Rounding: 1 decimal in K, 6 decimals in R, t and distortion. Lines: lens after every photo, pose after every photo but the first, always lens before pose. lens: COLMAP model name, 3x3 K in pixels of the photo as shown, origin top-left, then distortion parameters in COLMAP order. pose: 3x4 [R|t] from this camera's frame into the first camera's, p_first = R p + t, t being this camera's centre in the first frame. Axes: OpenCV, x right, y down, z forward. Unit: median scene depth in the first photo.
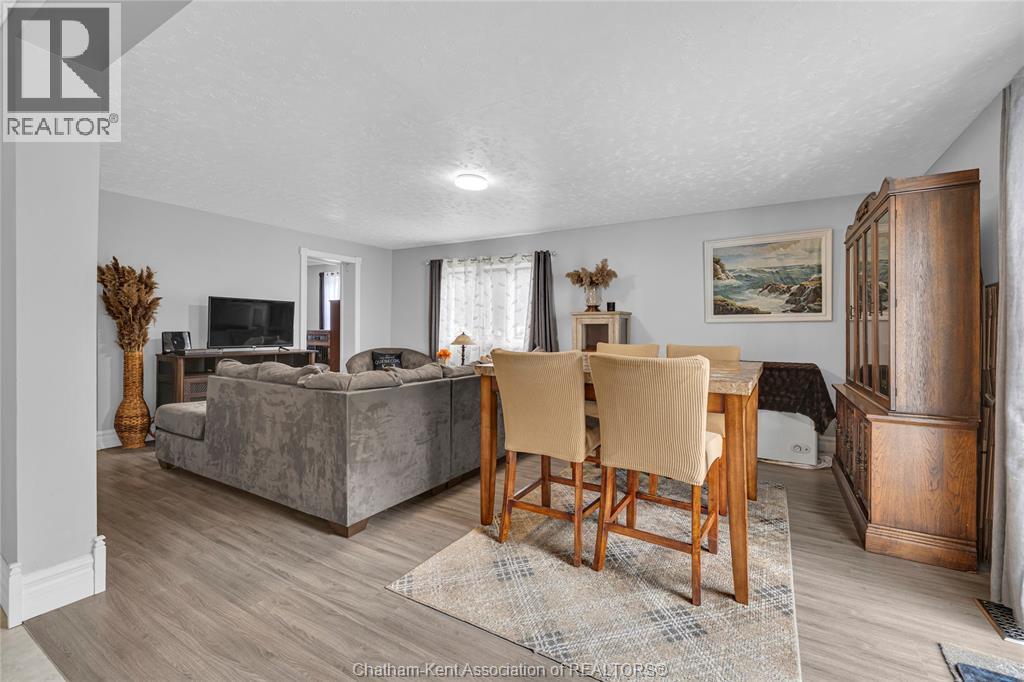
lens RADIAL K [[436.3, 0, 511.9], [0, 436.3, 332.9], [0, 0, 1]] dist [0.000110, 0.000065]
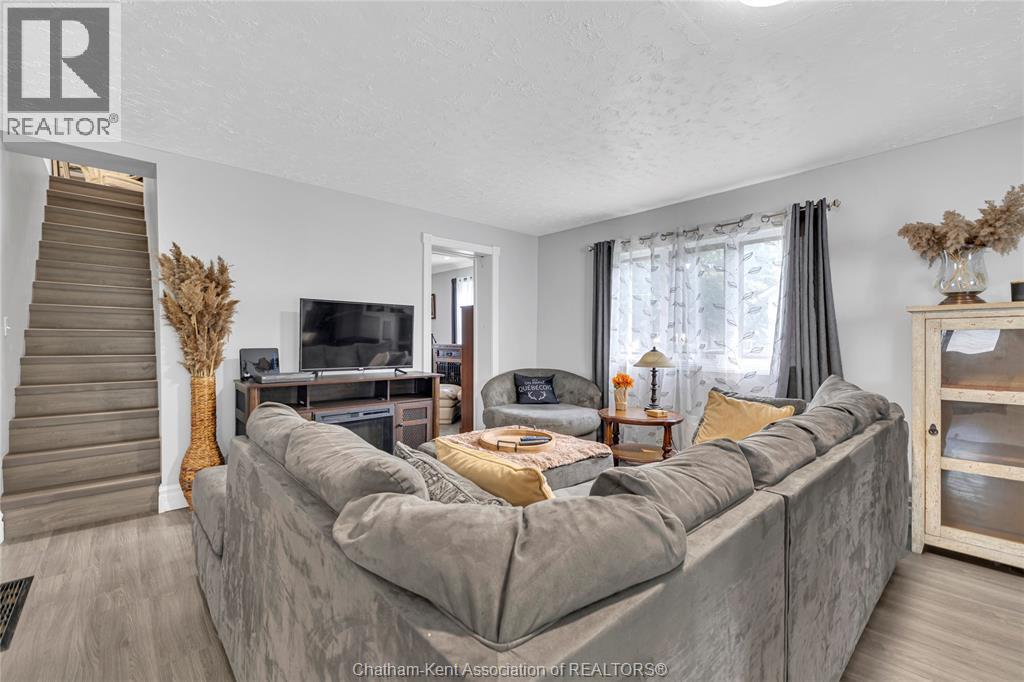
lens RADIAL K [[436.3, 0, 509.7], [0, 436.3, 343.6], [0, 0, 1]] dist [0.000110, 0.000065]
pose [[0.957025, -0.004372, -0.289973, -0.125981], [0.002958, 0.999982, -0.005314, -0.004398], [0.289991, 0.004228, 0.957020, 0.324164]]
